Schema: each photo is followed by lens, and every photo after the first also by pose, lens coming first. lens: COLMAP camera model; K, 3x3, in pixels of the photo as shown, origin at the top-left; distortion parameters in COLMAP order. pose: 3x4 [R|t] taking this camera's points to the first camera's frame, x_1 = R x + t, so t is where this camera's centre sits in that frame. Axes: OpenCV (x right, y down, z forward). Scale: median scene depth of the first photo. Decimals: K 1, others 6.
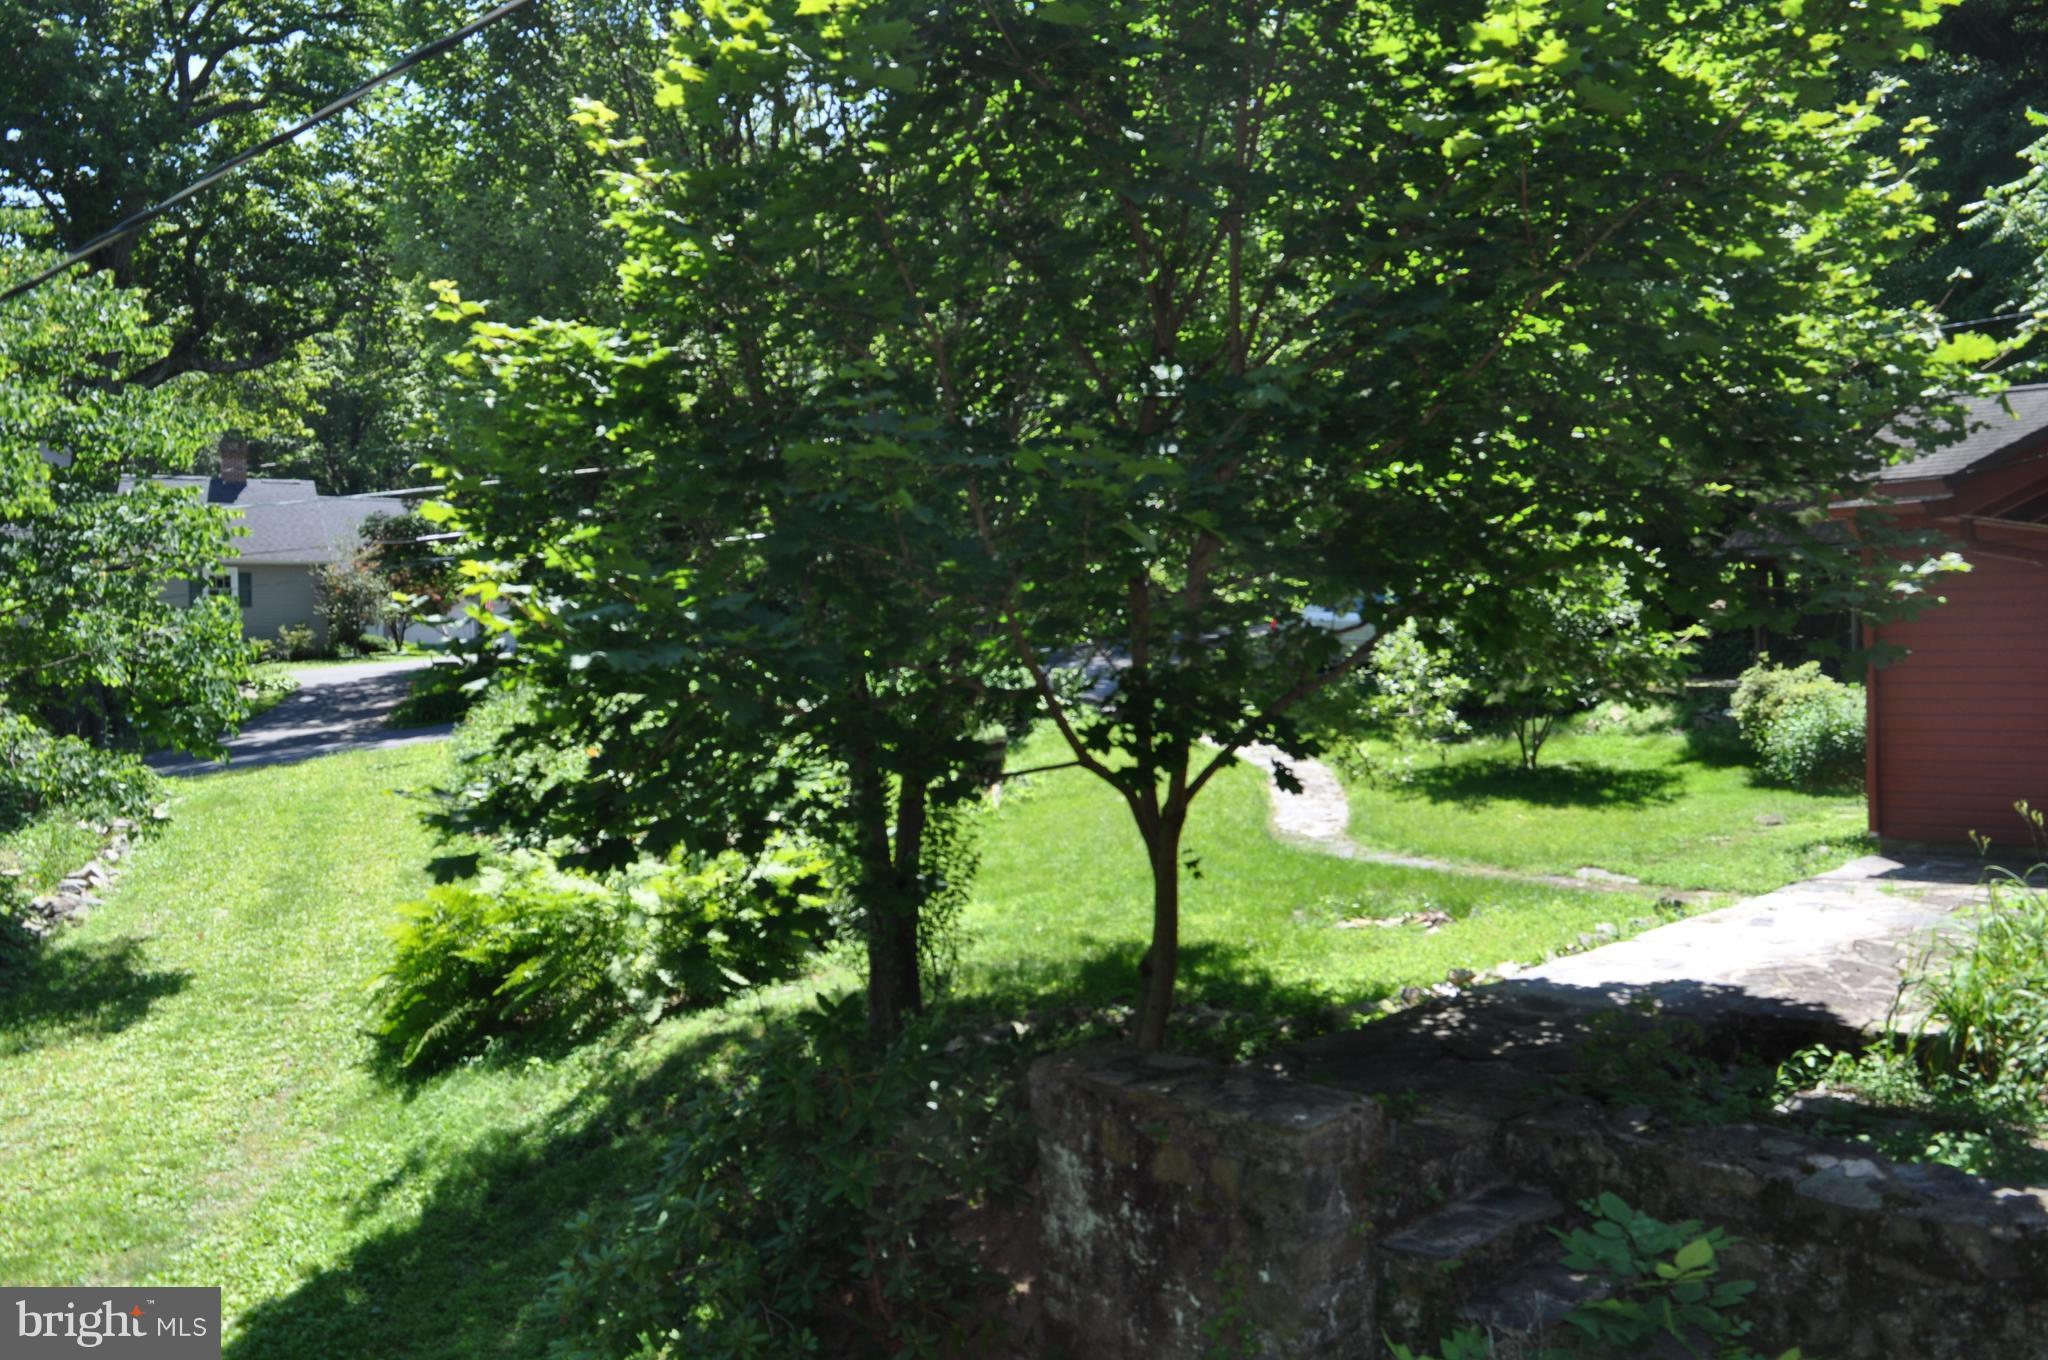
lens RADIAL K [[1614.2, 0, 1046.3], [0, 1614.2, 654.5], [0, 0, 1]] dist [-0.091515, 0.021583]
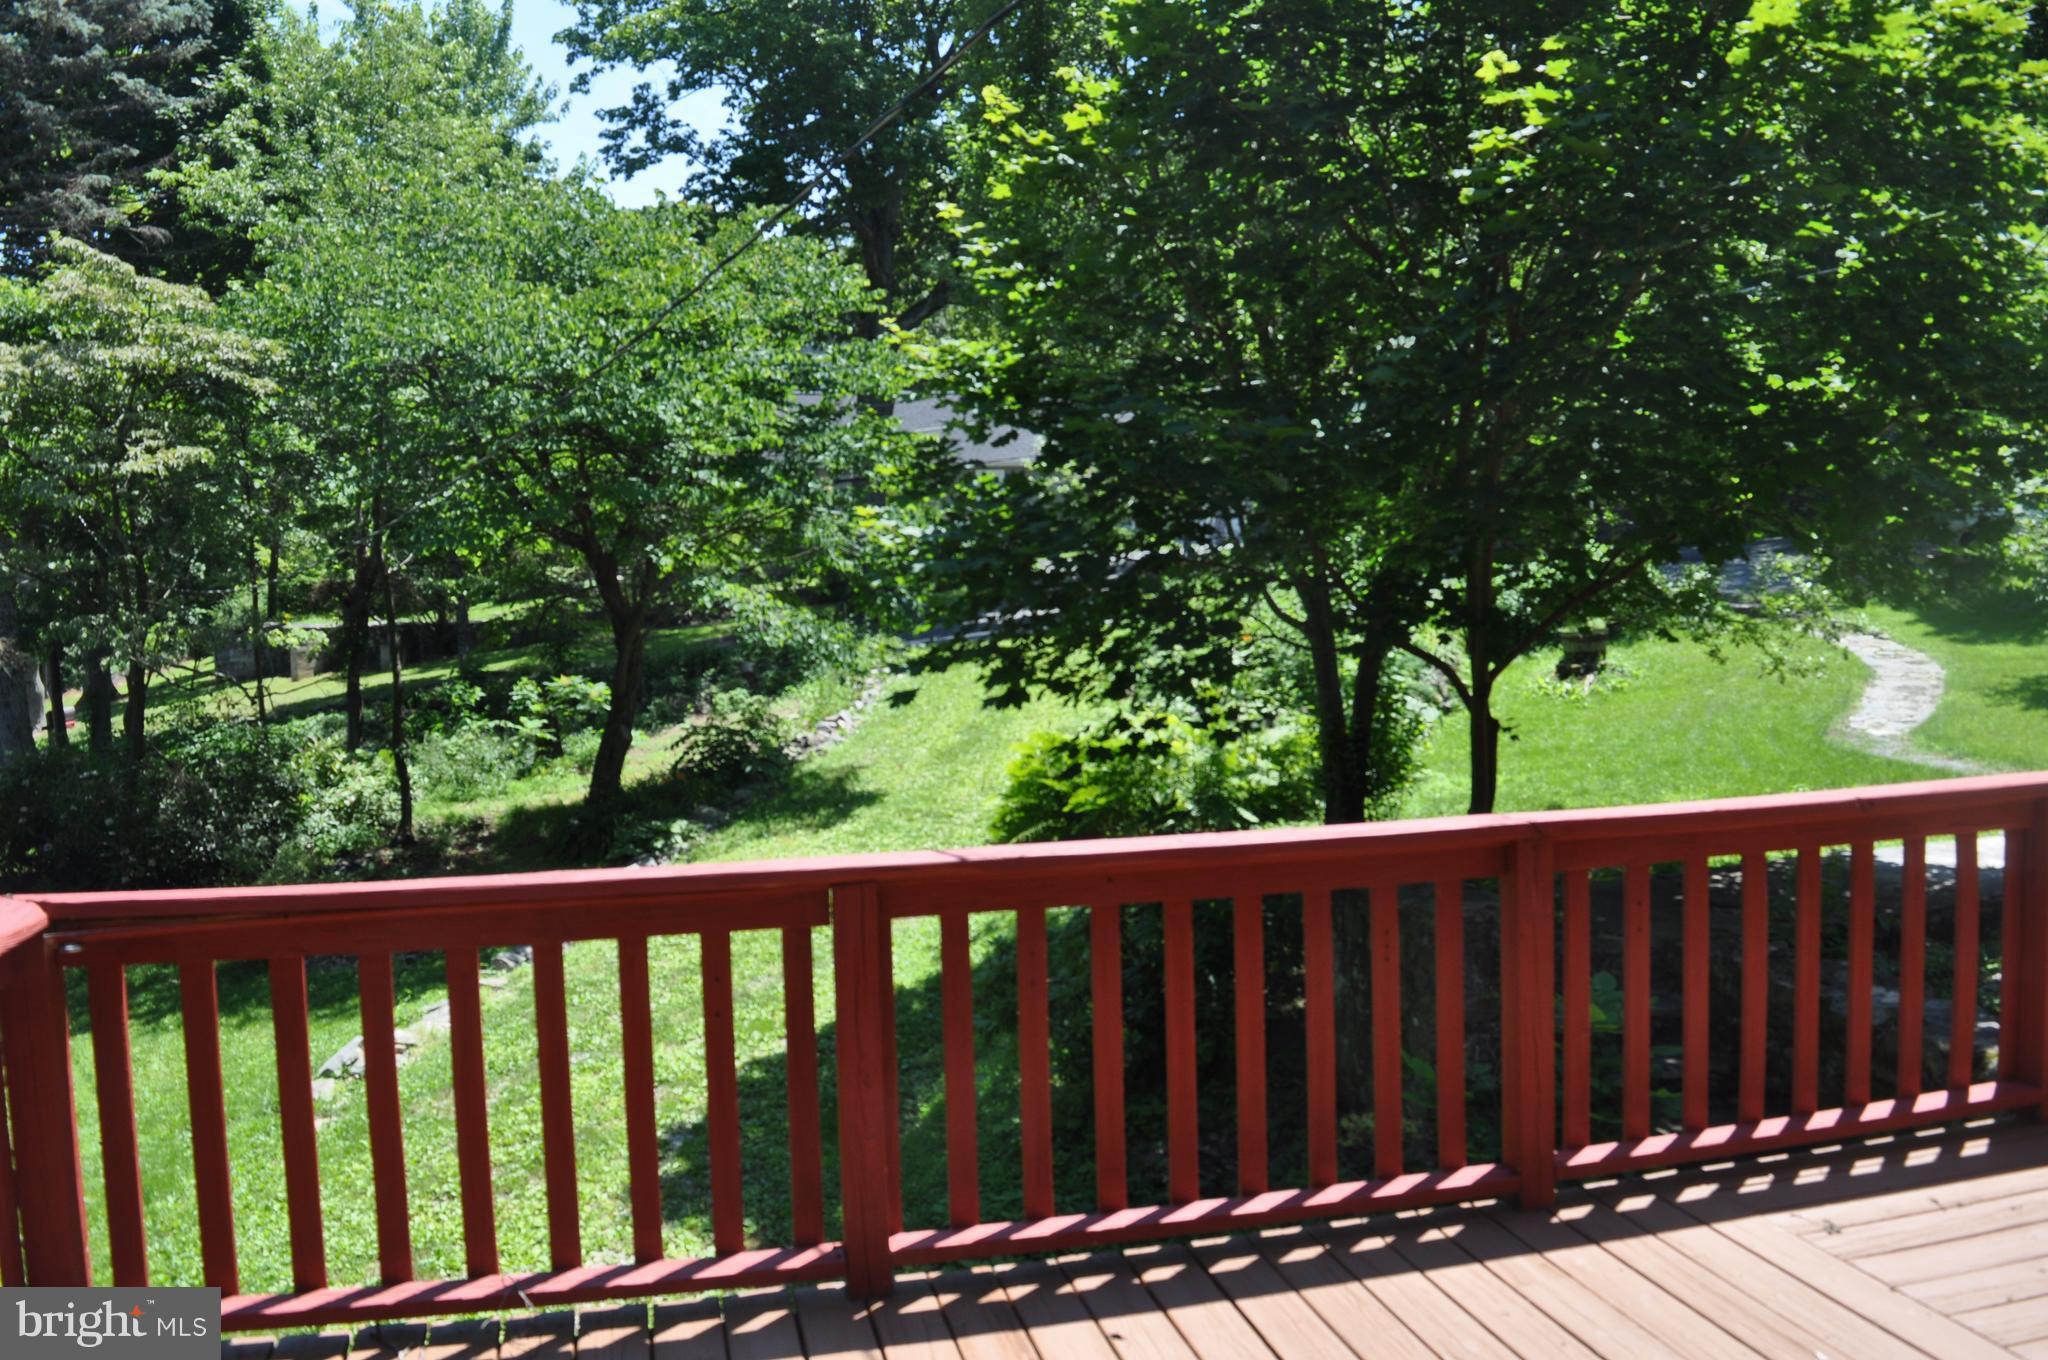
lens RADIAL K [[1614.2, 0, 1046.3], [0, 1614.2, 654.5], [0, 0, 1]] dist [-0.091515, 0.021583]
pose [[0.890244, 0.033183, -0.454273, 0.174450], [-0.001932, 0.997609, 0.069087, -0.005431], [0.455479, -0.060626, 0.888180, -0.125500]]
